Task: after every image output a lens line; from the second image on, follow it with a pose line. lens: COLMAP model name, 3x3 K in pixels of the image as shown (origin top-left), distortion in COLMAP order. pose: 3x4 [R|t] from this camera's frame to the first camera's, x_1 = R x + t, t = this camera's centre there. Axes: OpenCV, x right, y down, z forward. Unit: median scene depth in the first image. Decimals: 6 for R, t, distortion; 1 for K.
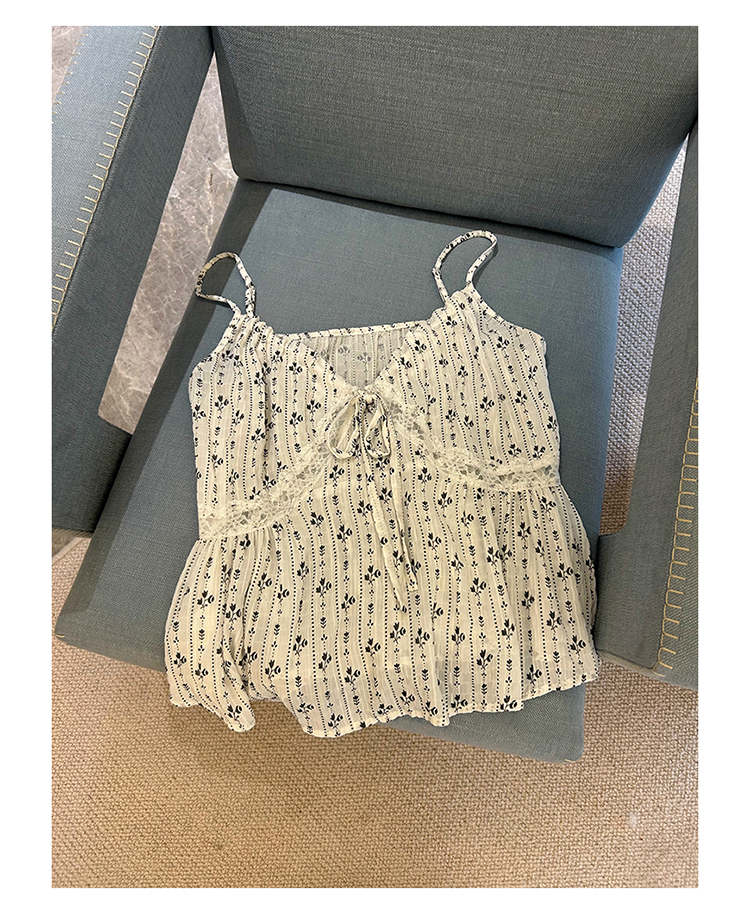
lens RADIAL K [[538.5, 0, 375.0], [0, 538.5, 457.0], [0, 0, 1]] dist [0.002095, -0.077862]
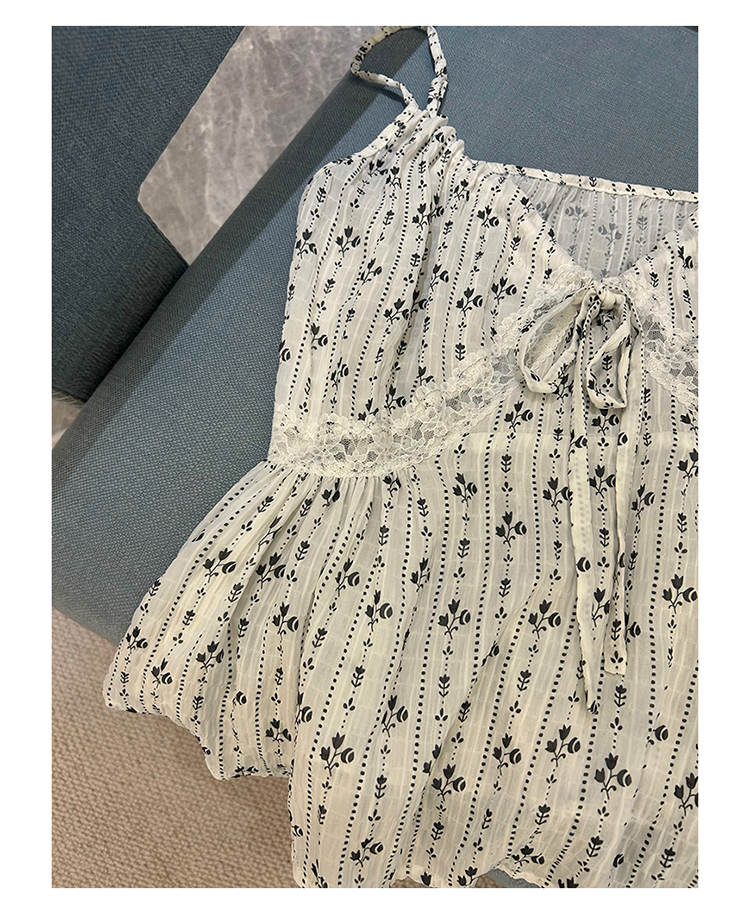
lens RADIAL K [[538.5, 0, 375.0], [0, 538.5, 457.0], [0, 0, 1]] dist [0.002095, -0.077862]
pose [[0.955738, 0.275629, -0.102921, -0.141382], [-0.267896, 0.959875, 0.082892, 0.063527], [0.121639, -0.051651, 0.991230, 0.442095]]
